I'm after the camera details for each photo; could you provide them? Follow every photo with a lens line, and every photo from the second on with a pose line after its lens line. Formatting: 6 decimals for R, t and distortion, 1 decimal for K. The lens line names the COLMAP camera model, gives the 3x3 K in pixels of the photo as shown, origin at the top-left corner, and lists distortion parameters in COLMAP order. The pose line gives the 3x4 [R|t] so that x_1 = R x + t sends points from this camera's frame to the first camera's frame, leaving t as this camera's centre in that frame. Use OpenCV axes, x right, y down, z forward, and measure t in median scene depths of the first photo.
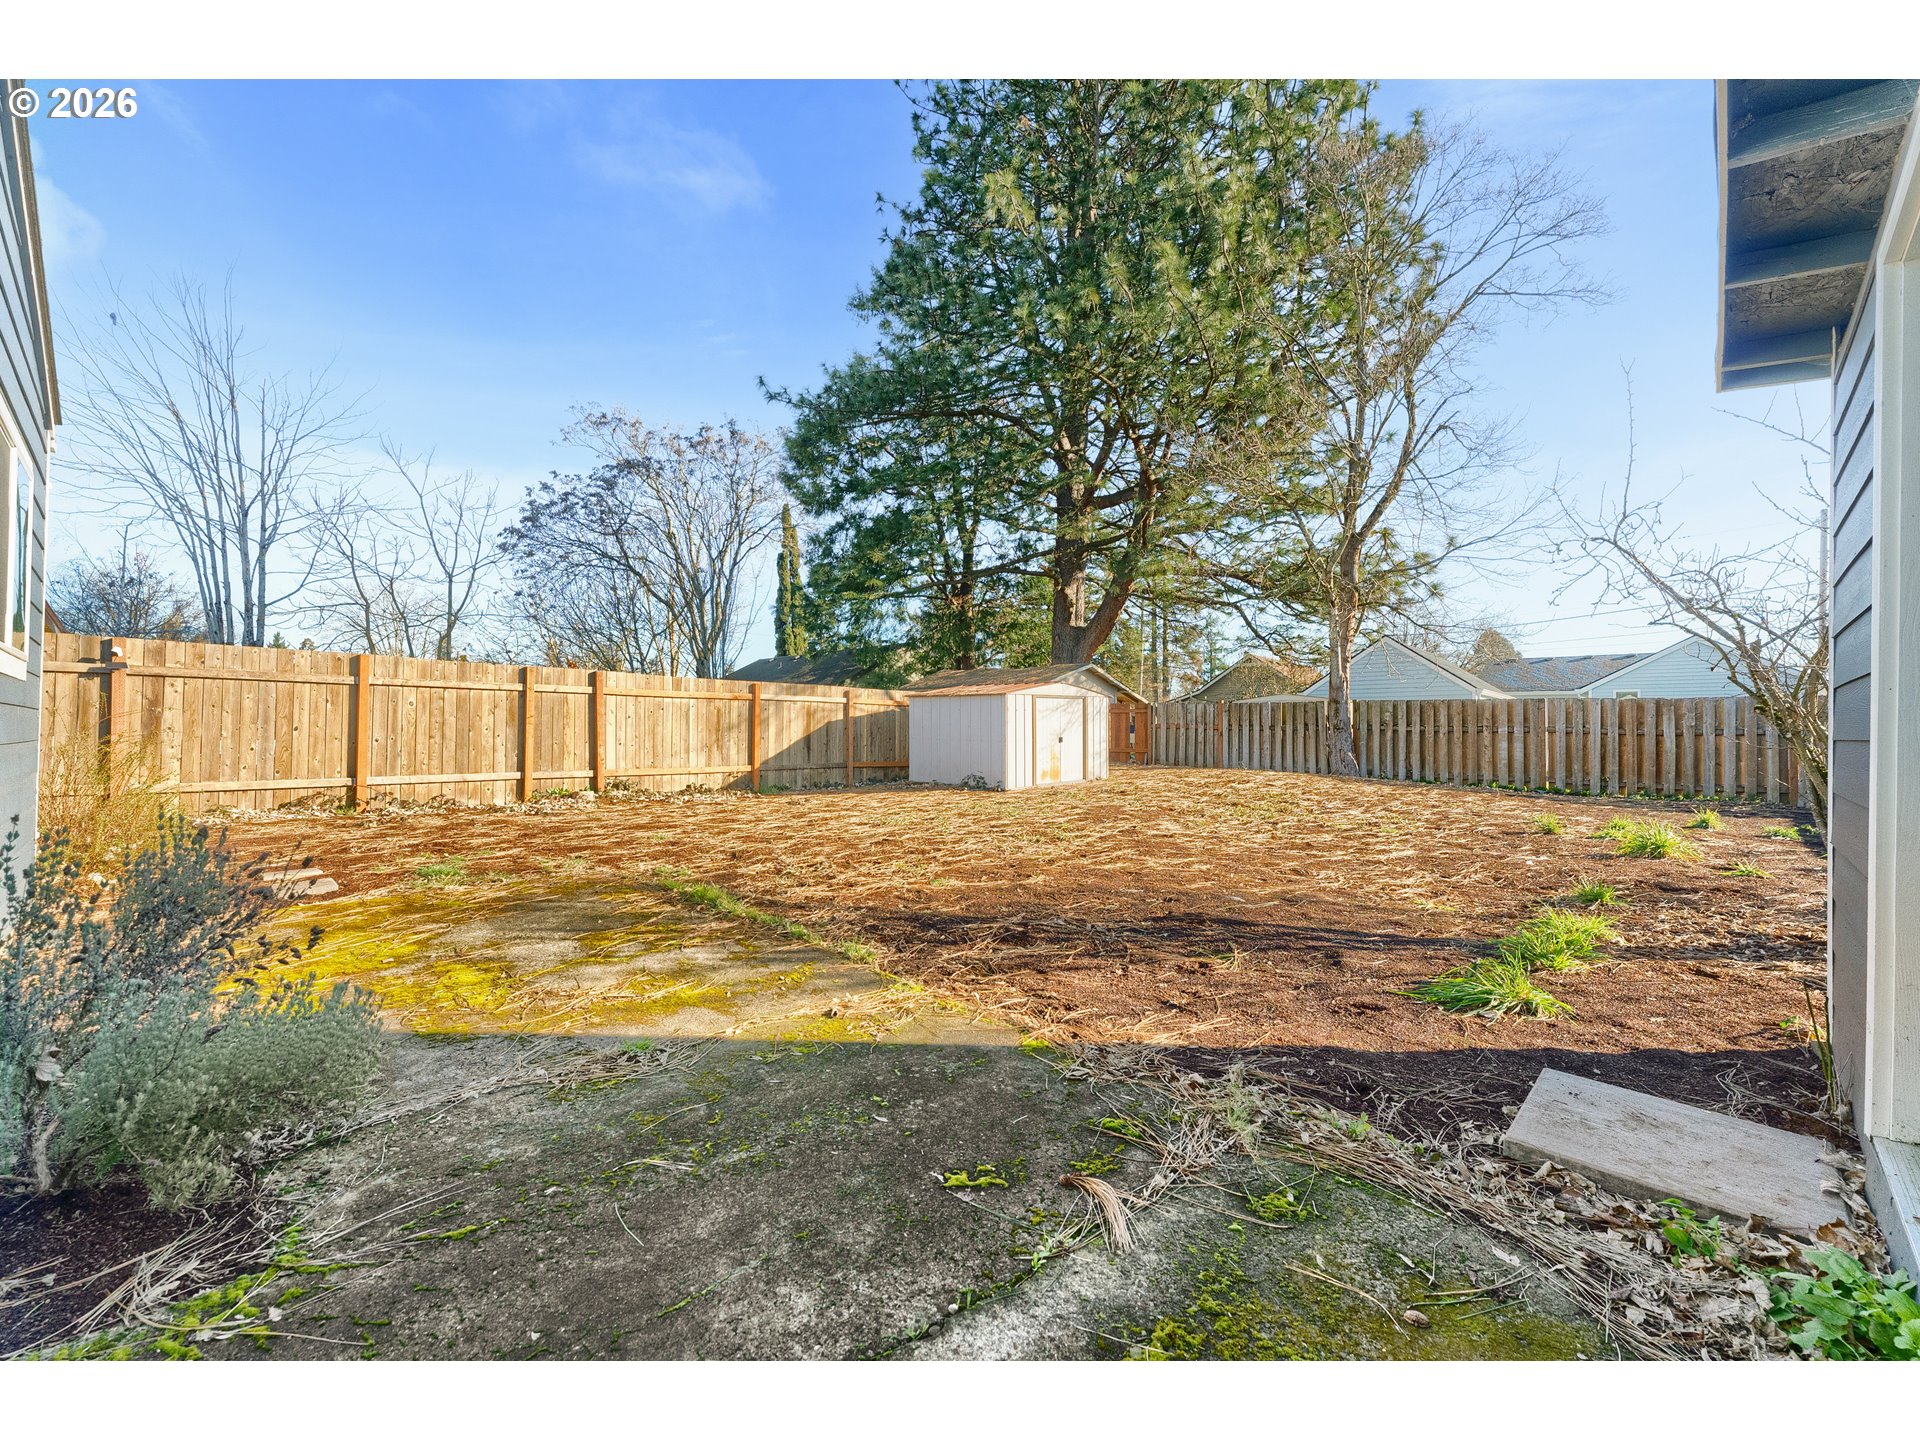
lens RADIAL K [[760.8, 0, 960.0], [0, 760.8, 720.0], [0, 0, 1]] dist [-0.002511, -0.000150]
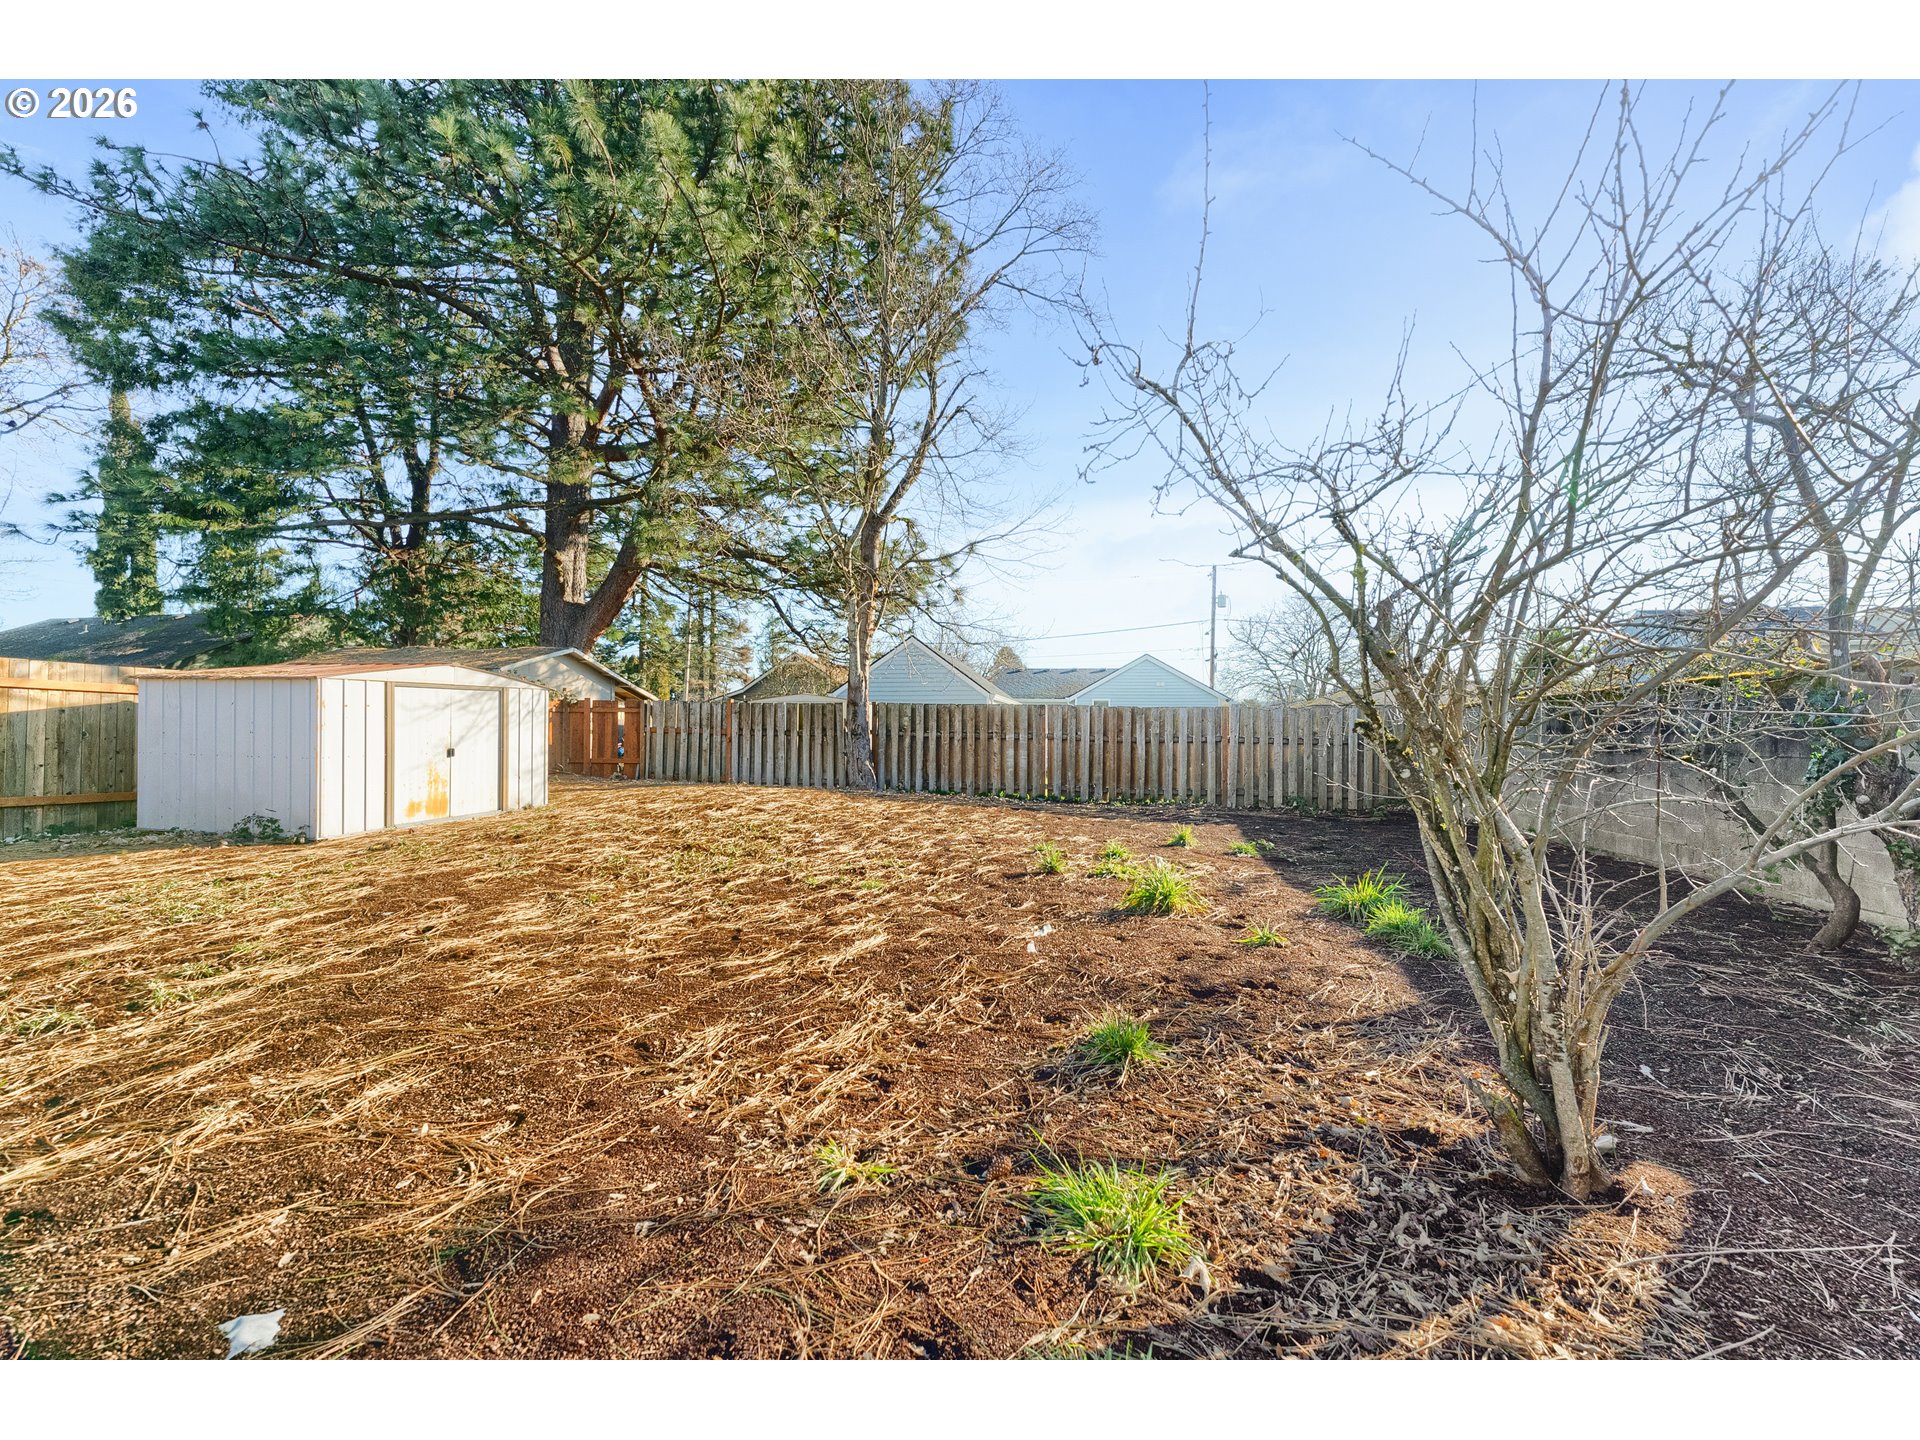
lens RADIAL K [[784.8, 0, 960.0], [0, 784.8, 720.0], [0, 0, 1]] dist [0.000589, -0.000075]
pose [[0.851586, 0.010728, 0.524105, 0.125150], [-0.010297, 0.999940, -0.003736, -0.003083], [-0.524114, -0.002215, 0.851645, 0.167629]]
